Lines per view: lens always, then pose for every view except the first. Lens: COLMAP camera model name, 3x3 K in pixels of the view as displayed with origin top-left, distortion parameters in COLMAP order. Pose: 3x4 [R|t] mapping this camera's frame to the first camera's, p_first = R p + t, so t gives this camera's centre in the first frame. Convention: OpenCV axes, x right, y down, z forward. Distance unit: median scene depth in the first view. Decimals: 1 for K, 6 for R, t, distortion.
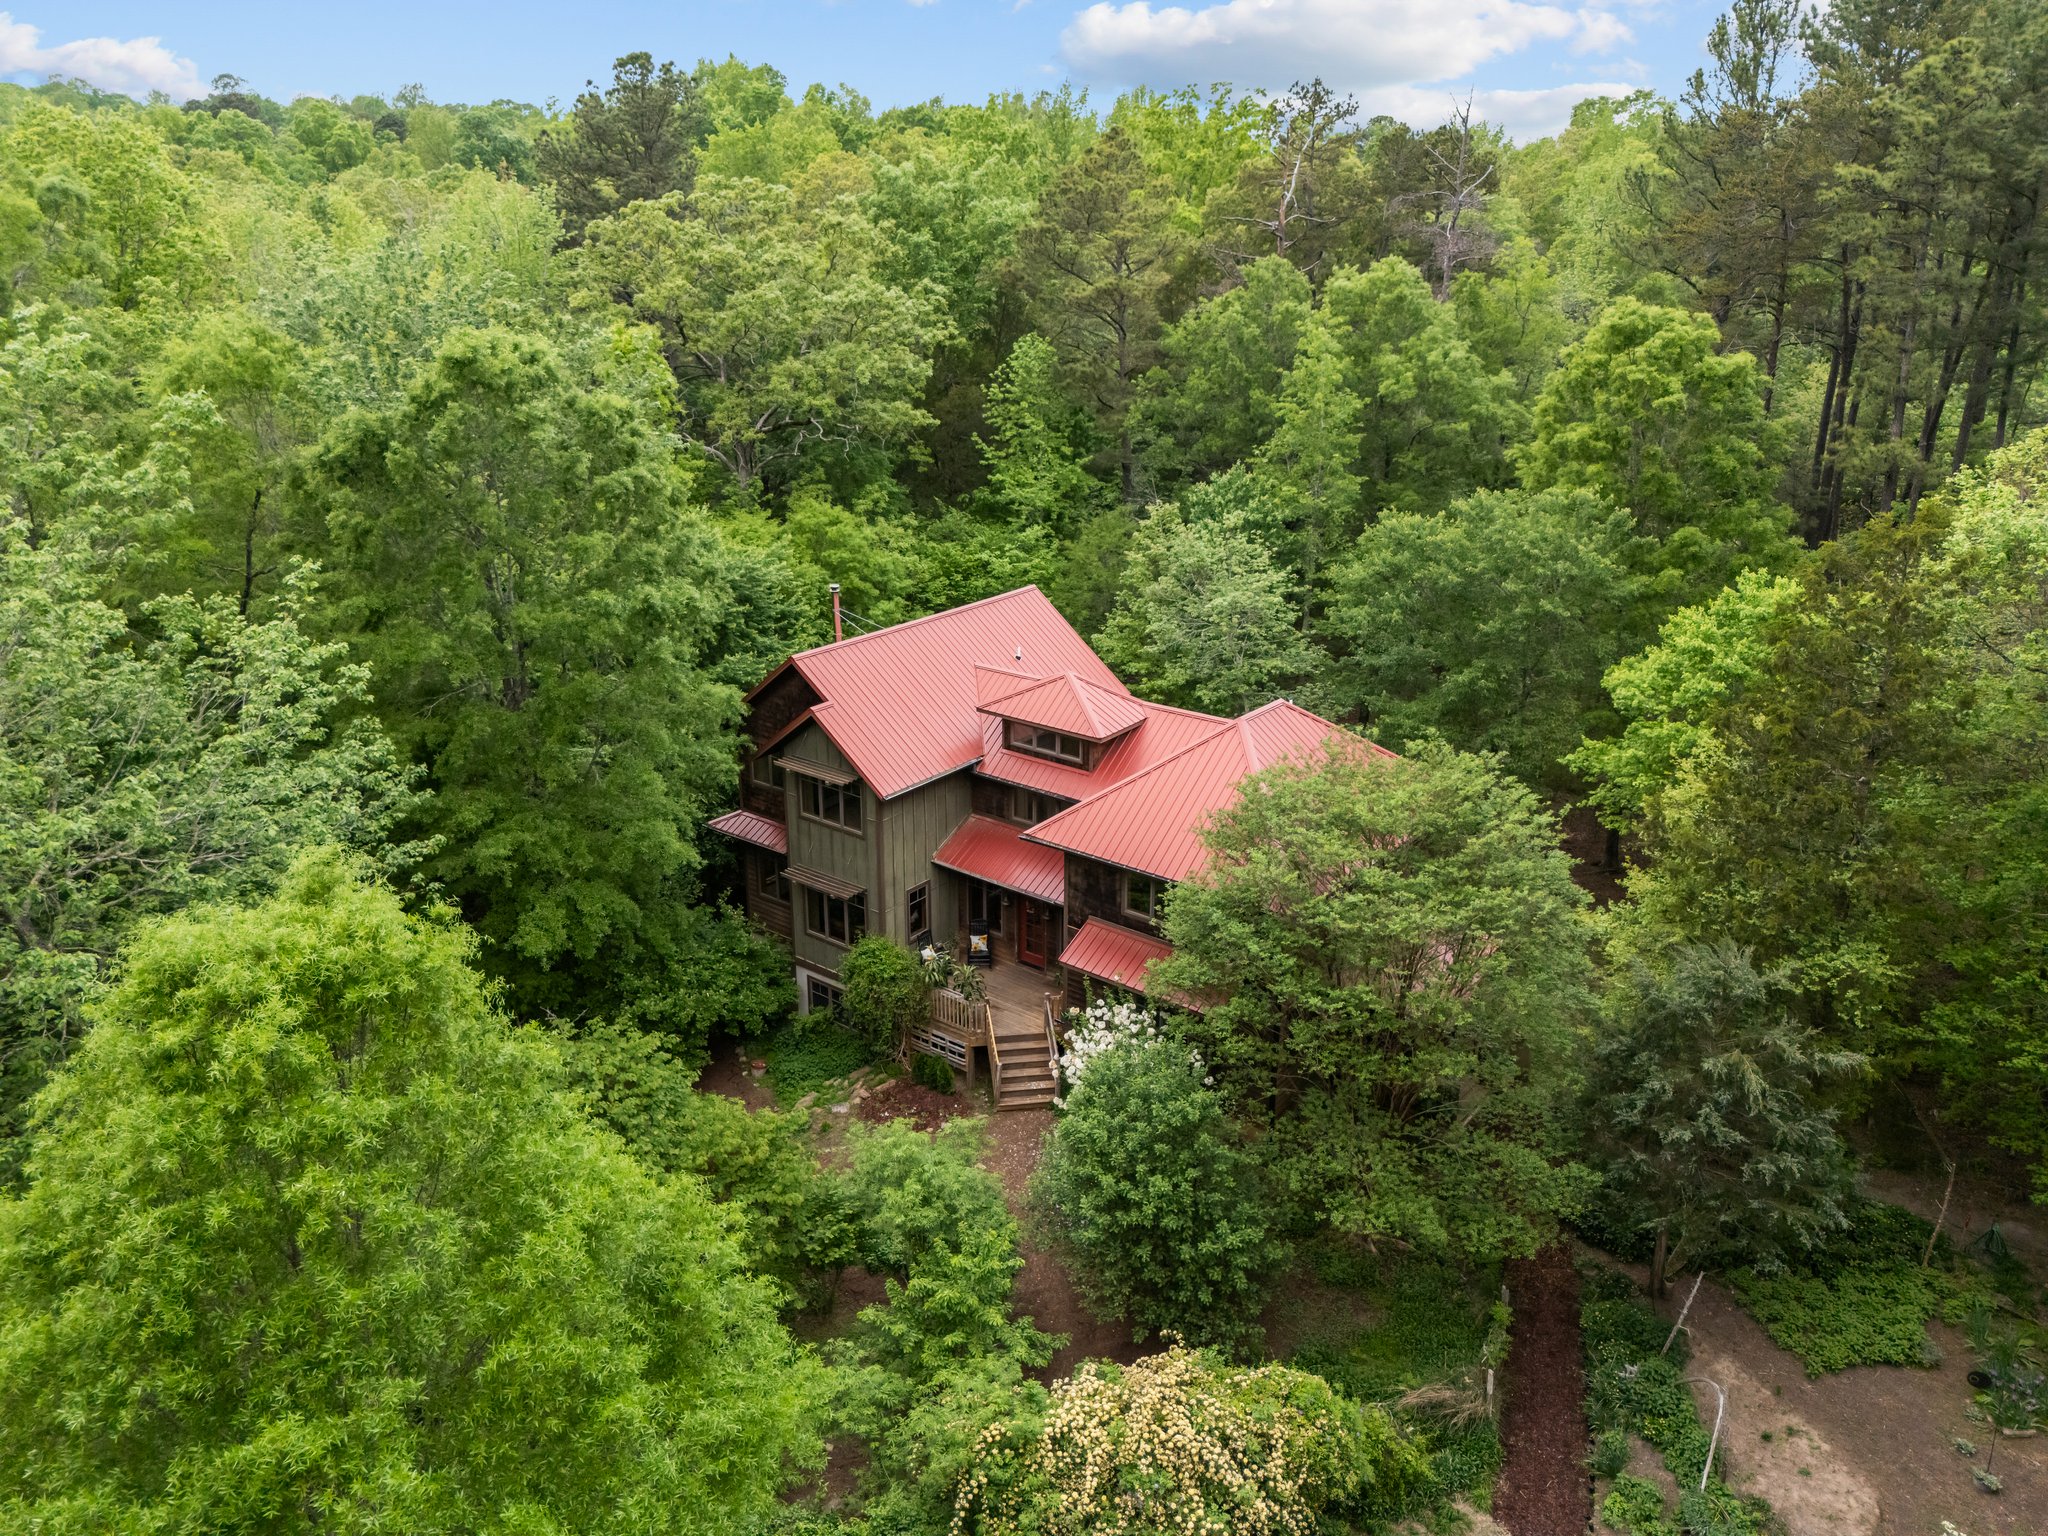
lens RADIAL K [[1465.6, 0, 1024.0], [0, 1465.6, 768.0], [0, 0, 1]] dist [0.071639, -0.081158]
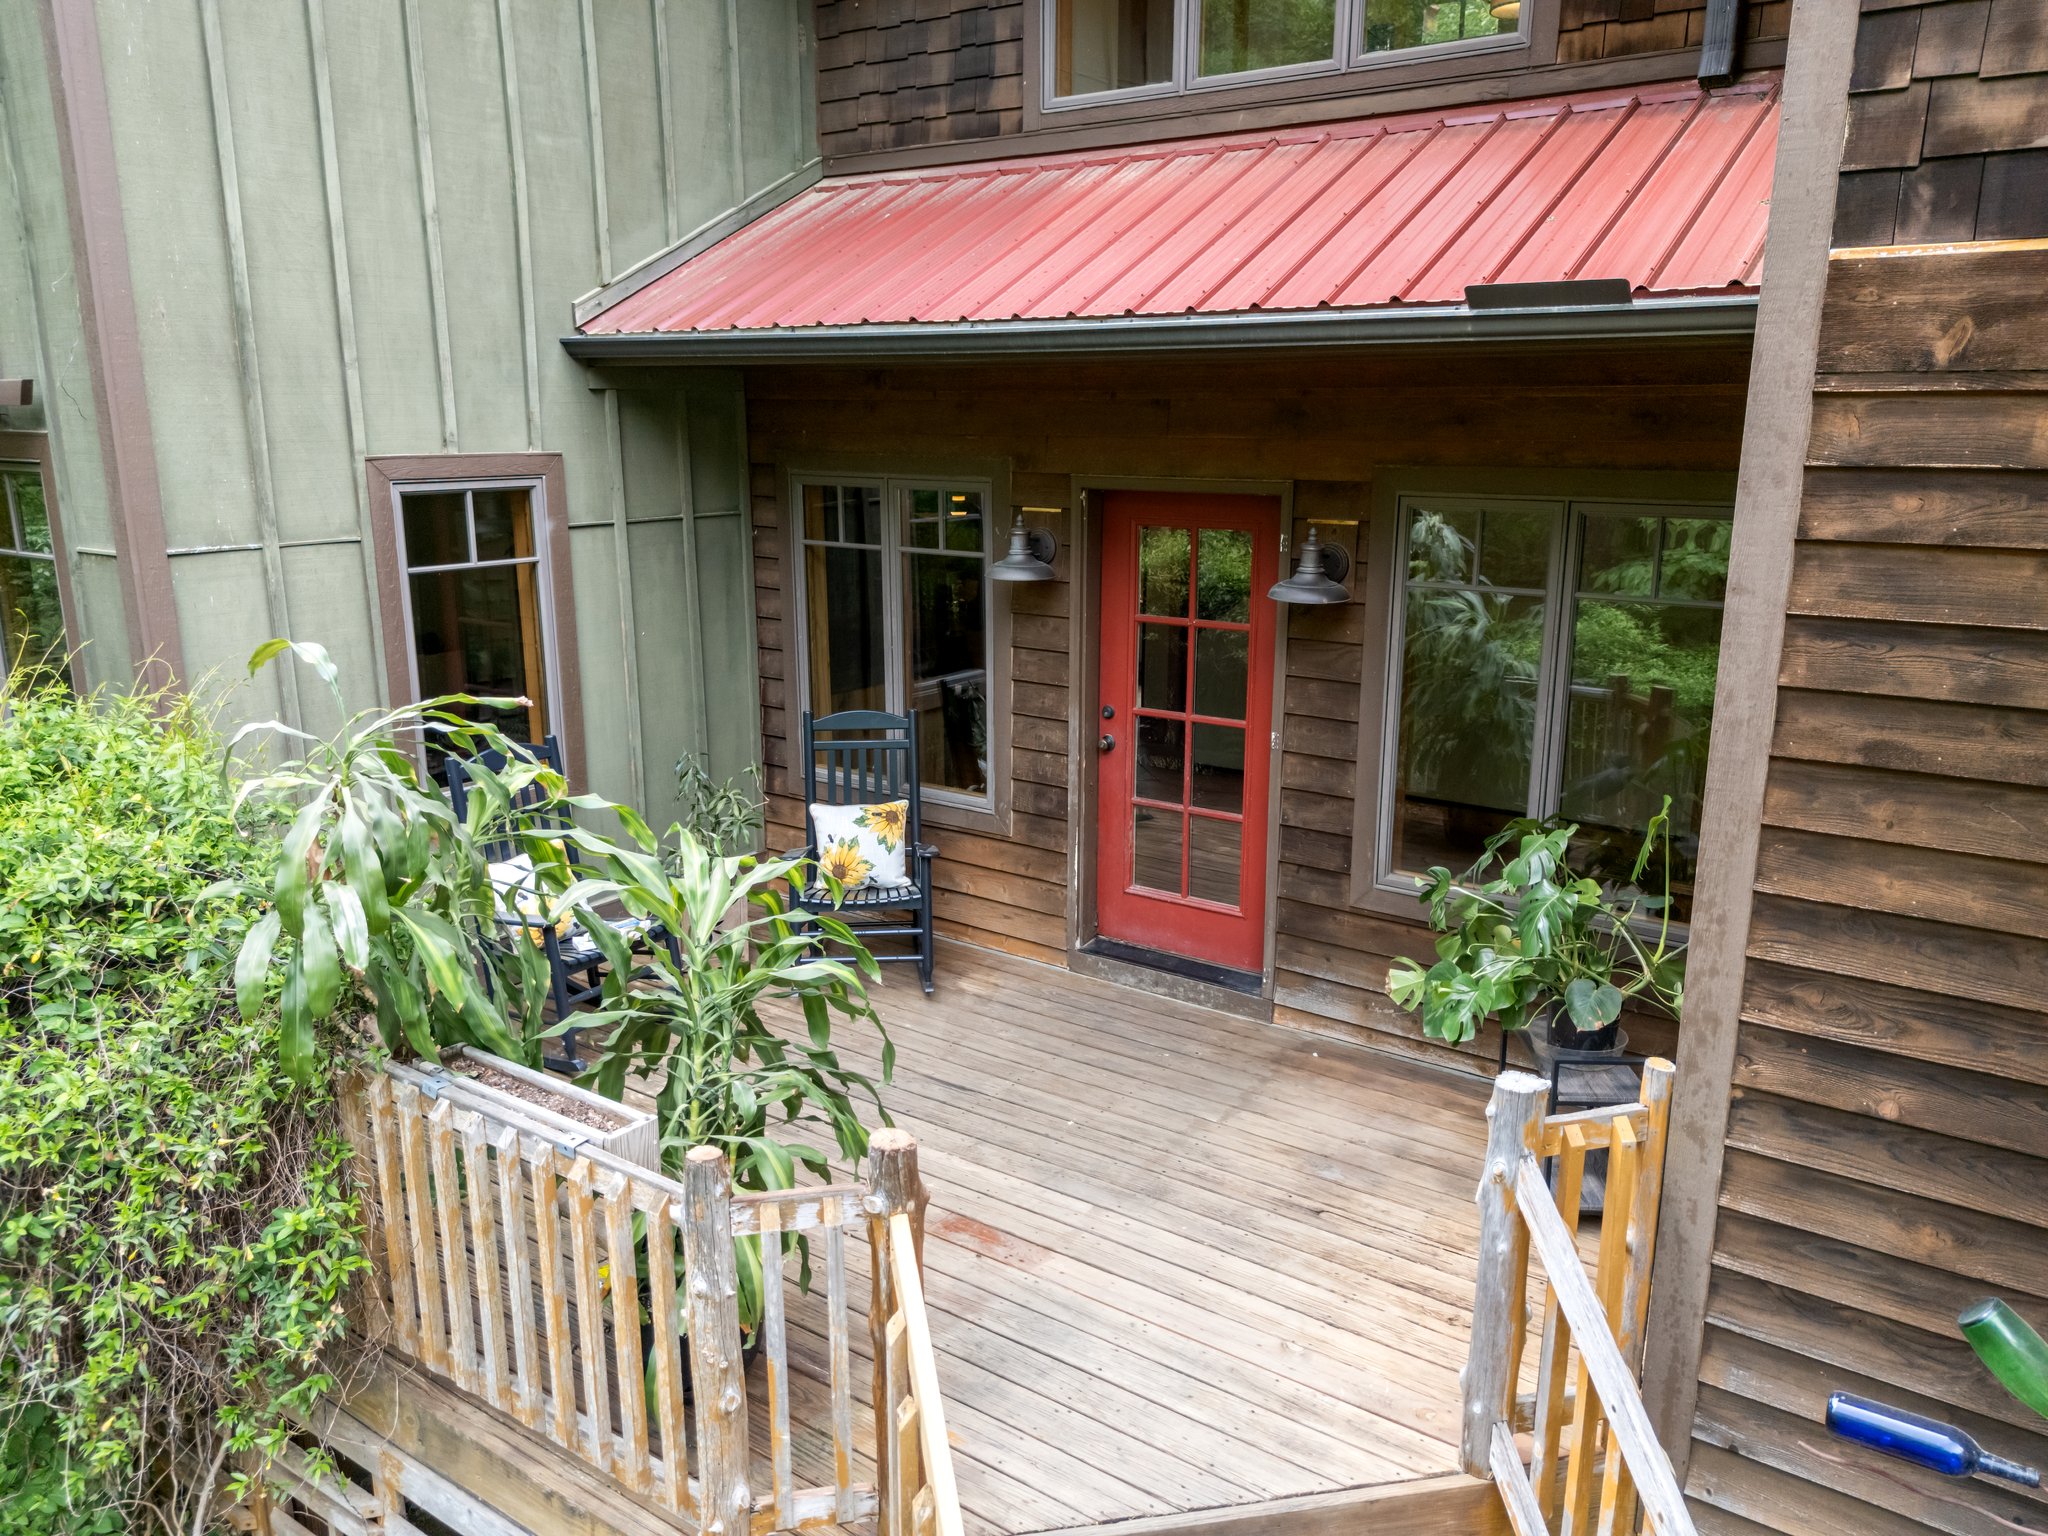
lens RADIAL K [[1465.6, 0, 1024.0], [0, 1465.6, 768.0], [0, 0, 1]] dist [0.071639, -0.081158]
pose [[0.998683, -0.014968, 0.049069, -0.021952], [0.021819, 0.989598, -0.142198, 0.150329], [-0.046430, 0.143082, 0.988621, 0.919699]]
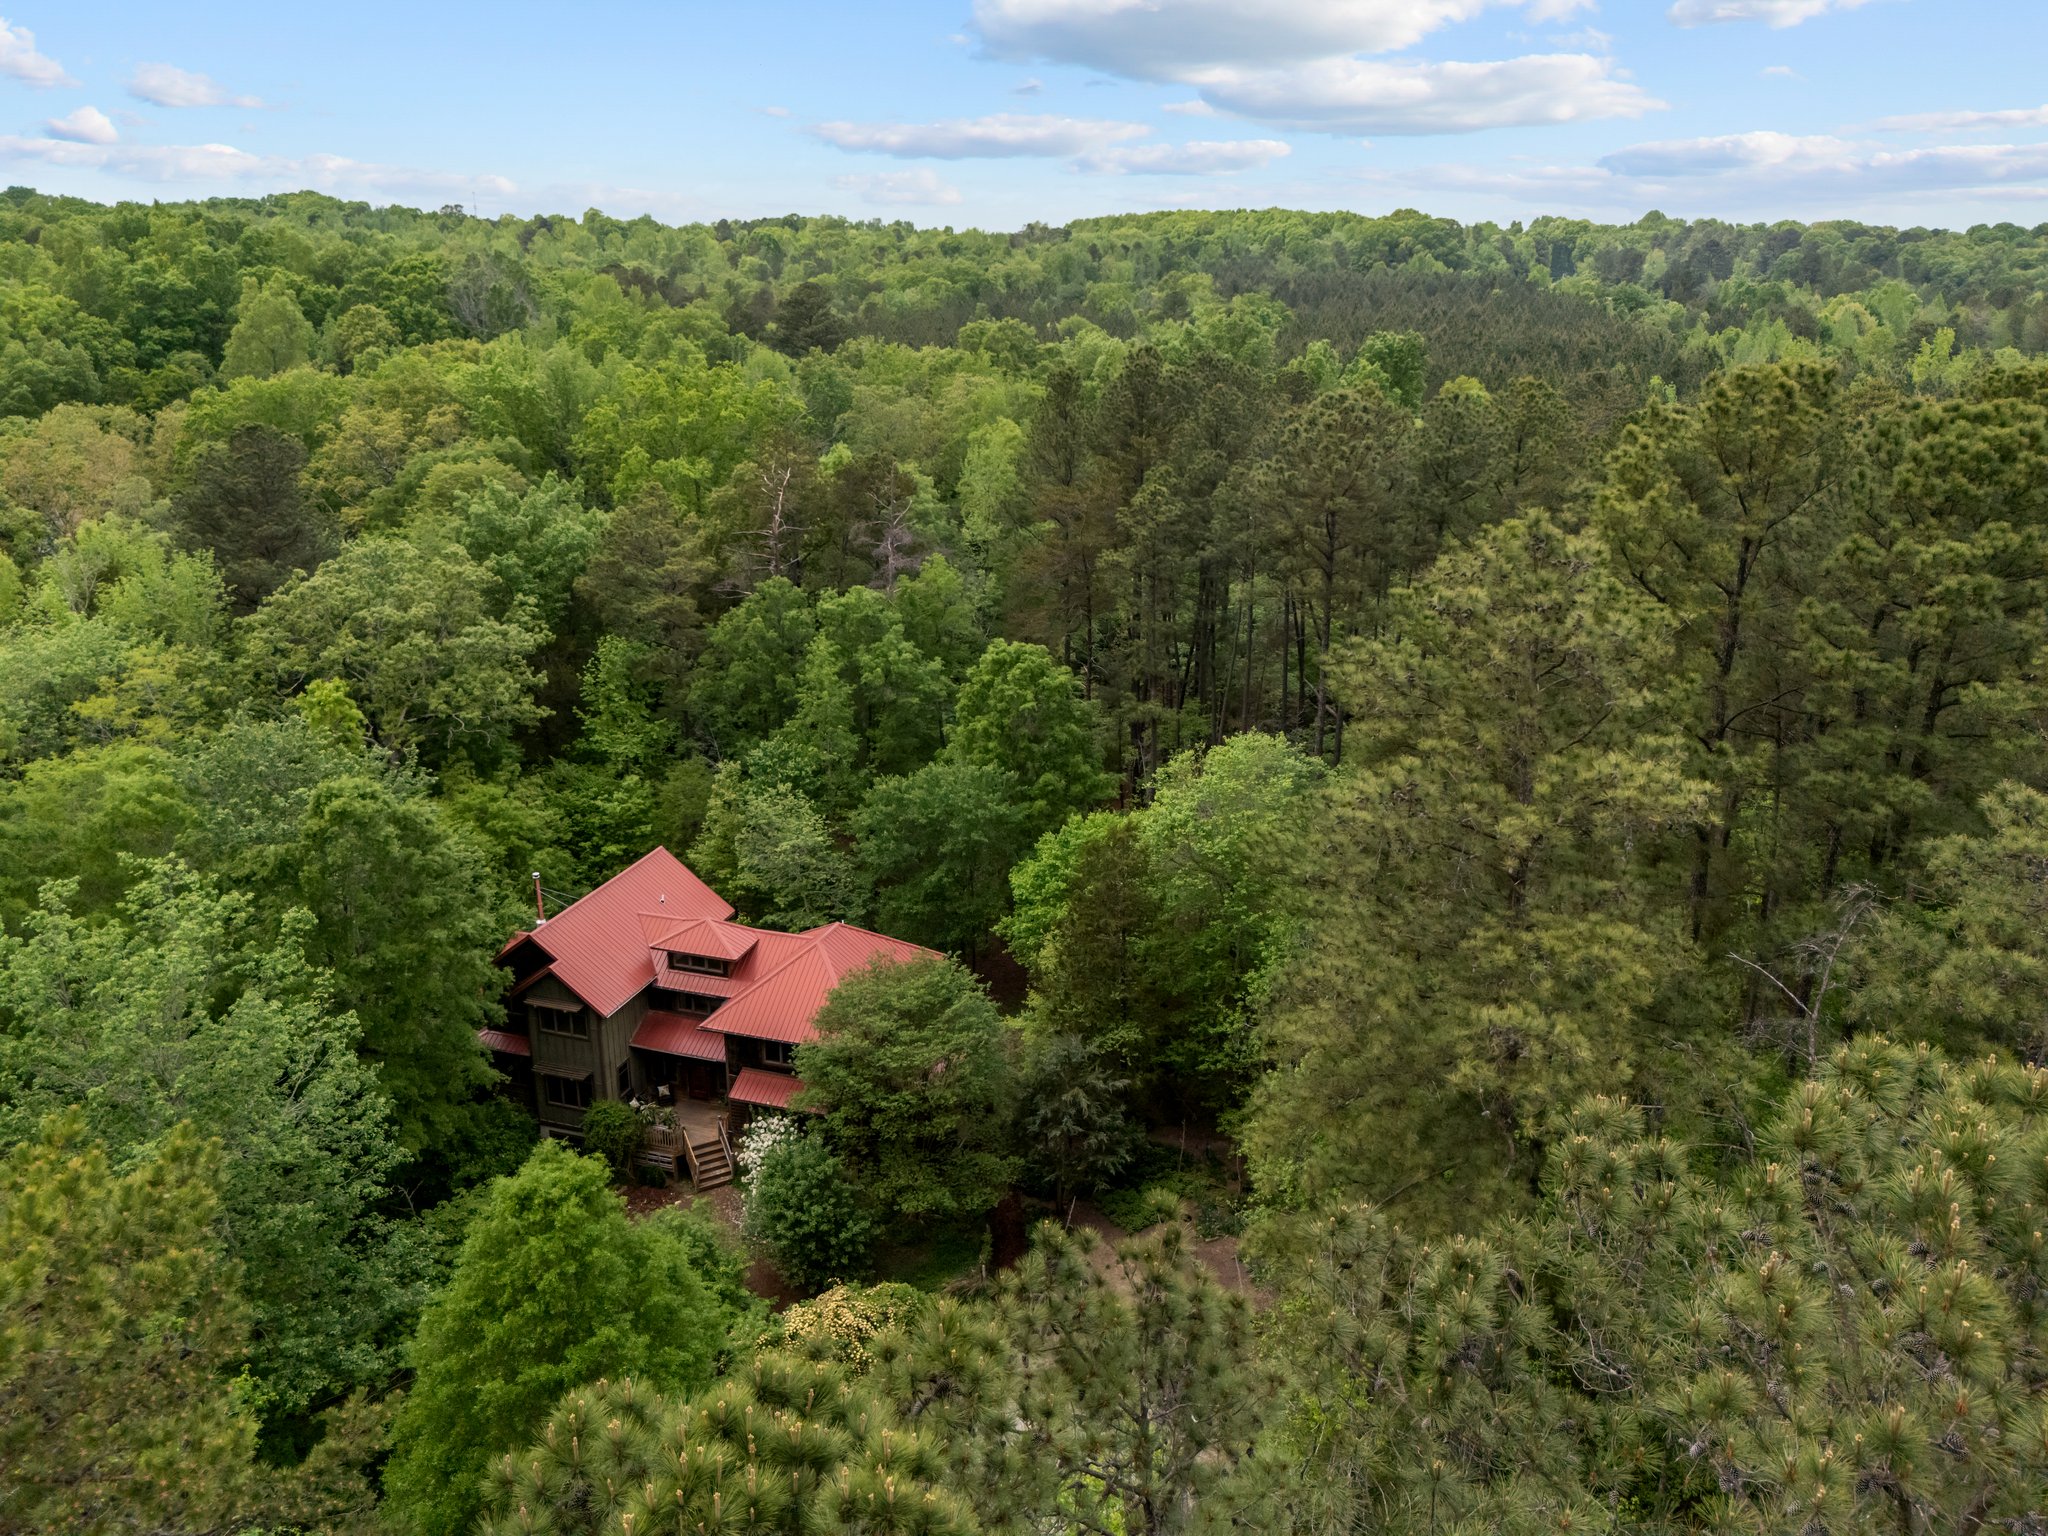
lens RADIAL K [[1465.6, 0, 1024.0], [0, 1465.6, 768.0], [0, 0, 1]] dist [0.071639, -0.081158]
pose [[0.935120, -0.105809, 0.338163, -0.192355], [0.113411, 0.993544, -0.002741, -0.203814], [-0.335690, 0.040914, 0.941083, -0.742014]]
